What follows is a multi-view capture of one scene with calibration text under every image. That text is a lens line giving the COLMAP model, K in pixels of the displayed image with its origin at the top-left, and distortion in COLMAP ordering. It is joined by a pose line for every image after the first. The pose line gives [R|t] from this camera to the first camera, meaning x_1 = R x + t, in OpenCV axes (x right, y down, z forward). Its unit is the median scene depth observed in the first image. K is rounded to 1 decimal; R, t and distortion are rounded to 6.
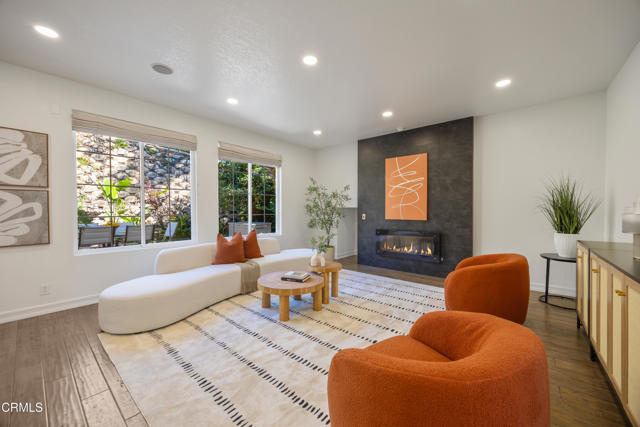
lens RADIAL K [[251.6, 0, 320.0], [0, 251.6, 209.1], [0, 0, 1]] dist [-0.000918, -0.000329]
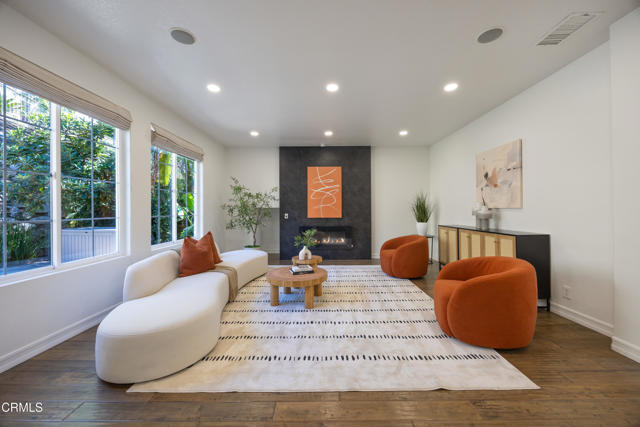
lens RADIAL K [[251.6, 0, 320.0], [0, 251.6, 209.1], [0, 0, 1]] dist [-0.000918, -0.000329]
pose [[0.760412, -0.002425, 0.649437, -0.523035], [0.002088, 0.999997, 0.001290, -0.002292], [-0.649438, 0.000375, 0.760415, 0.069979]]
